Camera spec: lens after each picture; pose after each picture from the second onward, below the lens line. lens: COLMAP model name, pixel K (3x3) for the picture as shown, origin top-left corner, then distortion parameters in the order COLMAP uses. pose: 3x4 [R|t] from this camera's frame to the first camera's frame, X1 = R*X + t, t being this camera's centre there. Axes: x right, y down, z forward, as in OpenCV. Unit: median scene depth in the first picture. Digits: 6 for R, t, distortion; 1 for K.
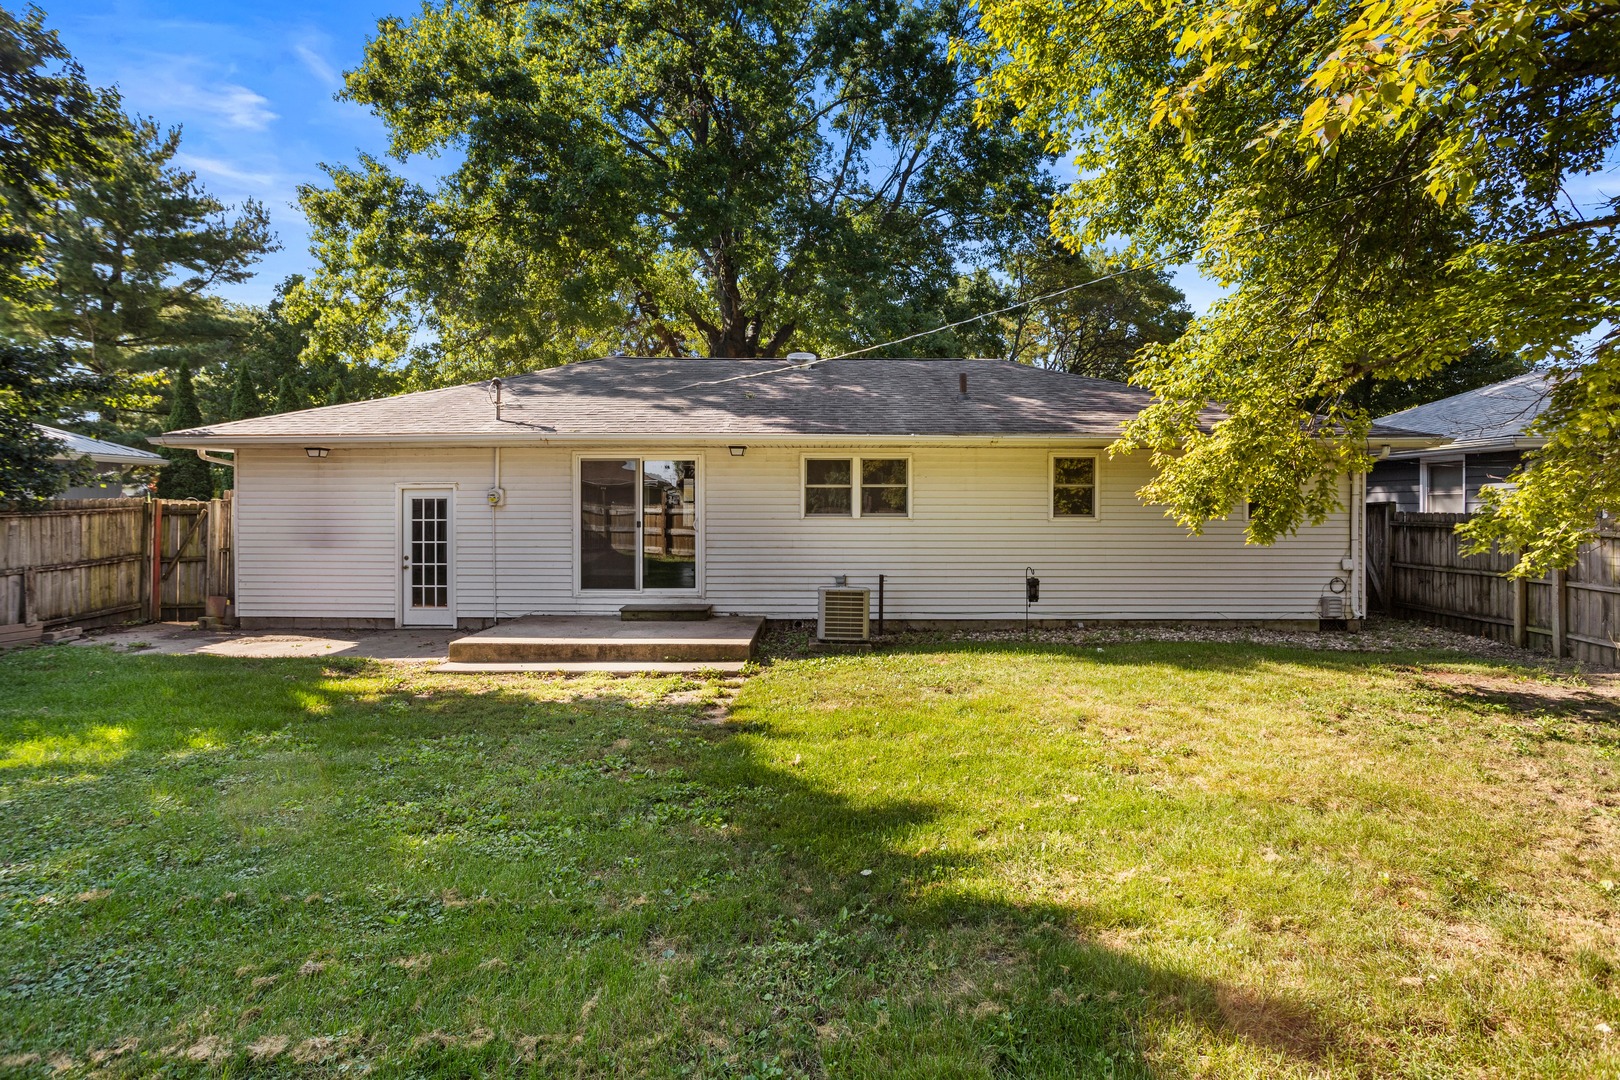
lens RADIAL K [[789.3, 0, 811.7], [0, 789.3, 531.0], [0, 0, 1]] dist [-0.041082, 0.025803]
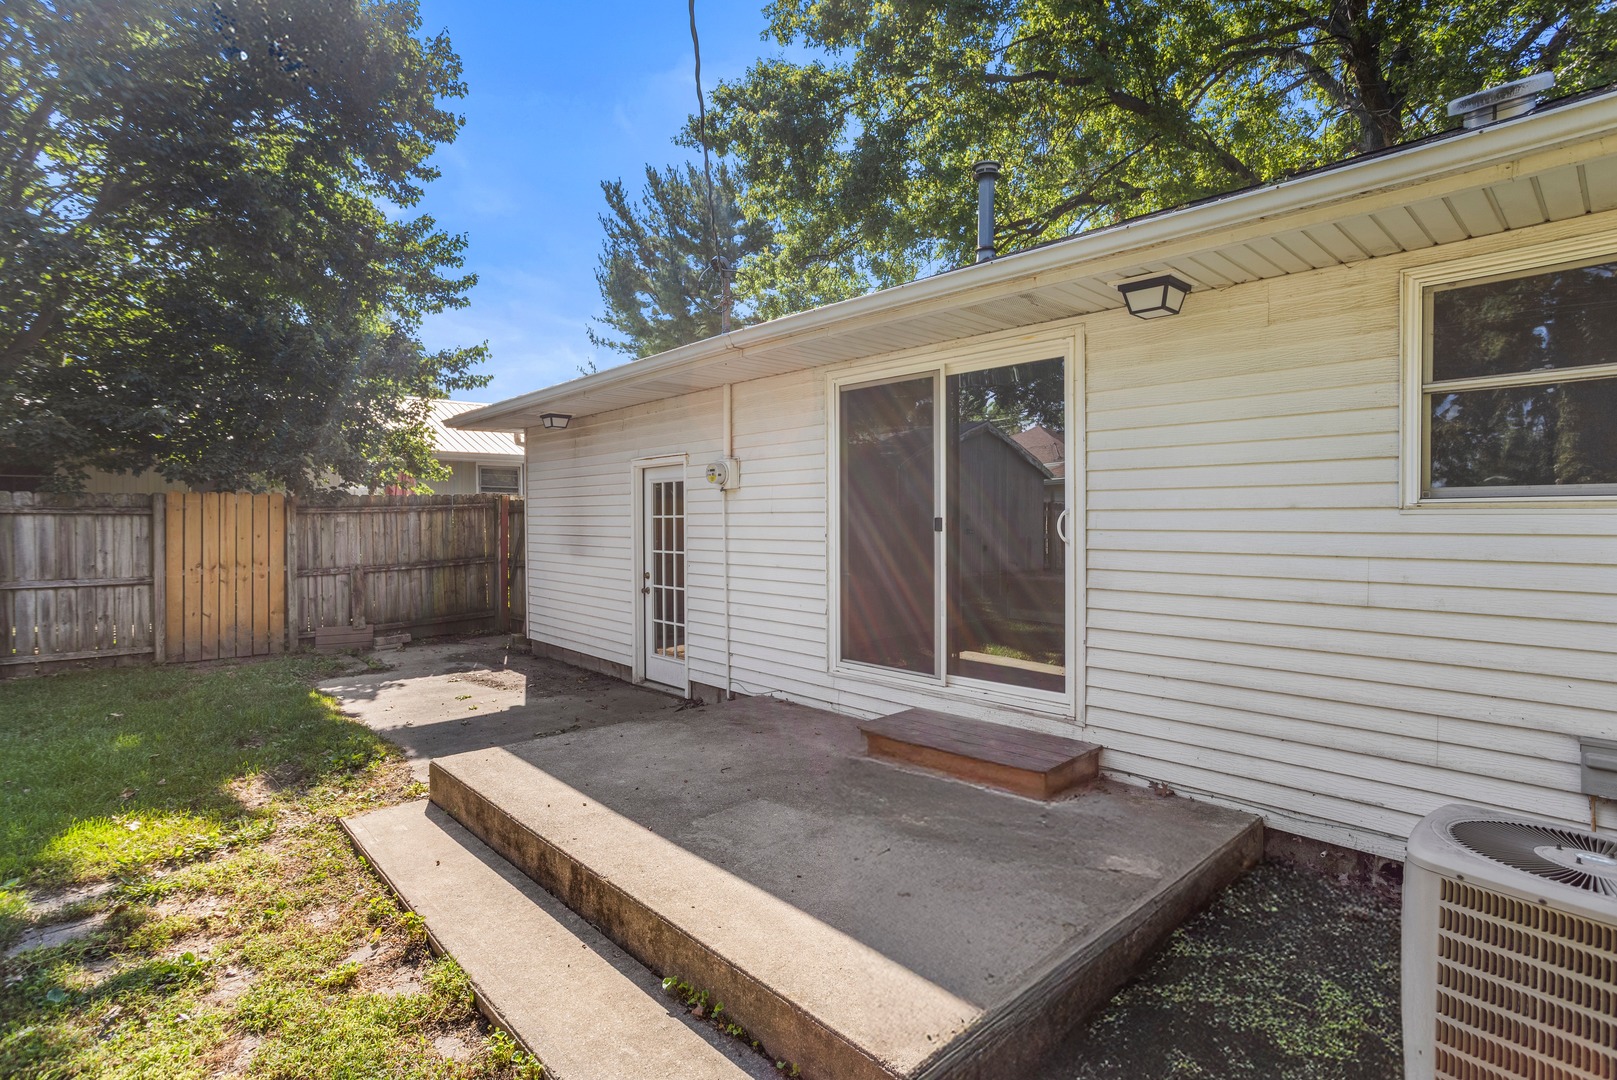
lens RADIAL K [[787.8, 0, 810.2], [0, 787.8, 531.1], [0, 0, 1]] dist [-0.041082, 0.025803]
pose [[0.658727, 0.008165, -0.752337, 0.055641], [-0.018632, 0.999811, -0.005462, -0.001241], [0.752151, 0.017615, 0.658755, 0.677272]]
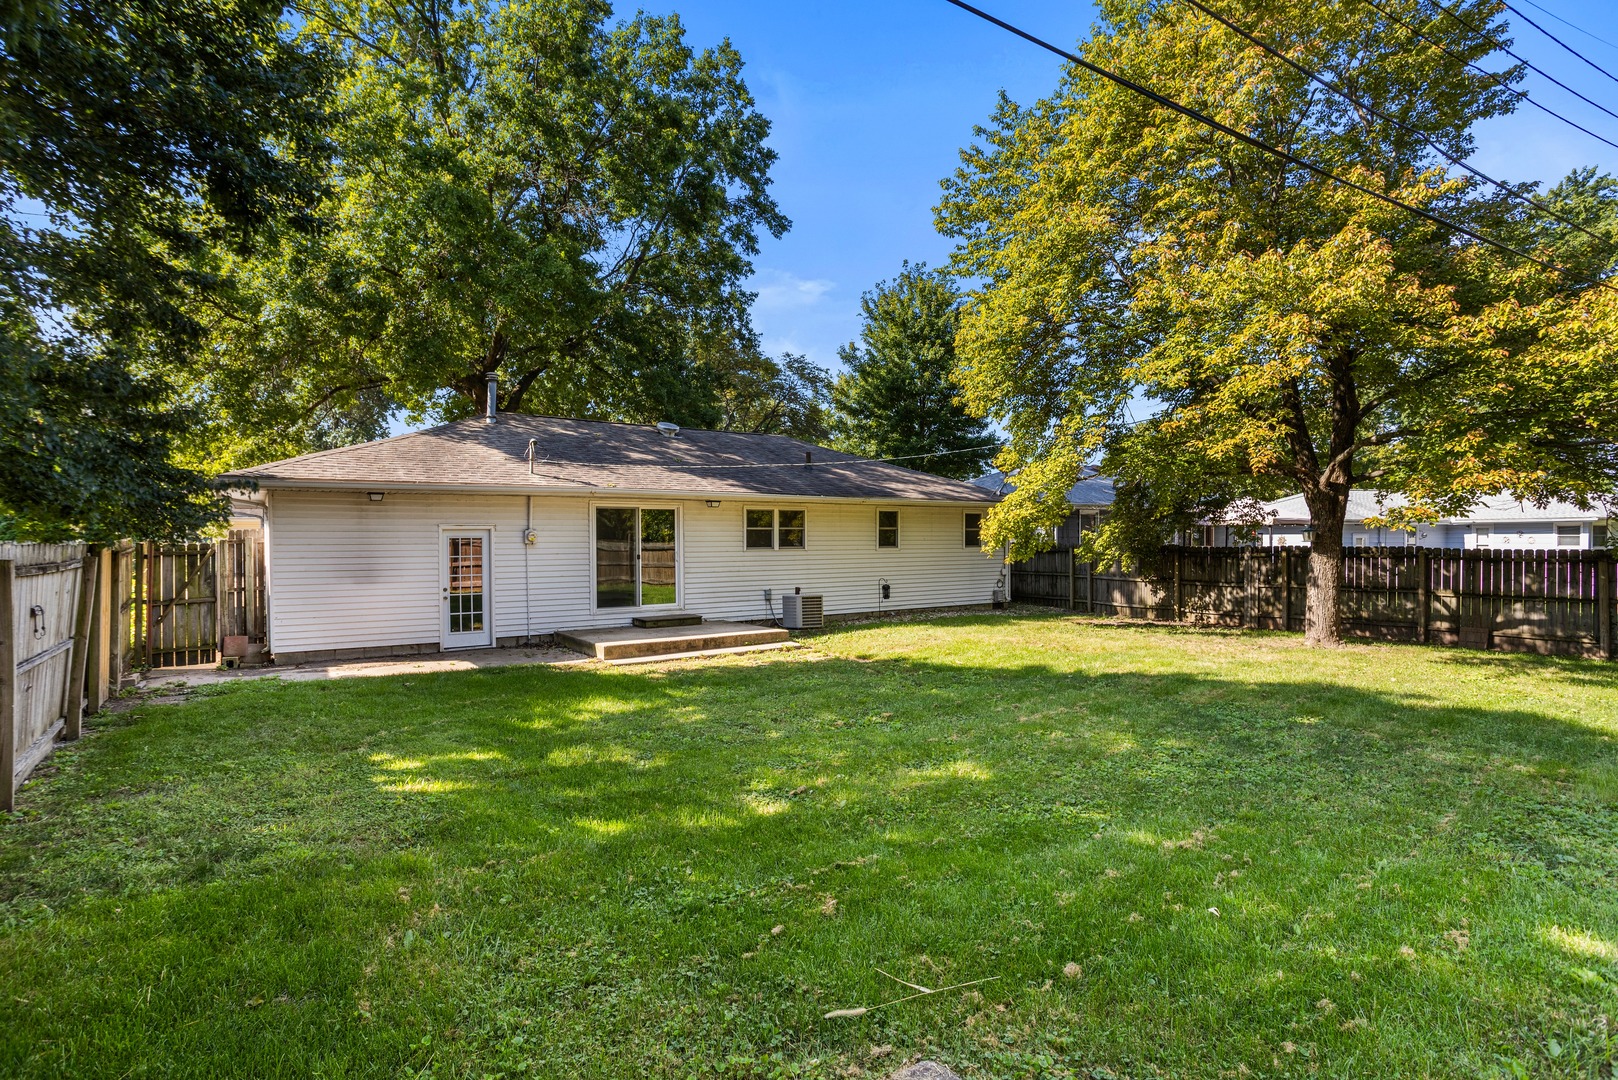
lens RADIAL K [[788.3, 0, 810.7], [0, 788.3, 531.1], [0, 0, 1]] dist [-0.041082, 0.025803]
pose [[0.818708, 0.000413, 0.574210, -0.741820], [0.020363, 0.999350, -0.029752, -0.006647], [-0.573849, 0.036050, 0.818167, -0.252452]]
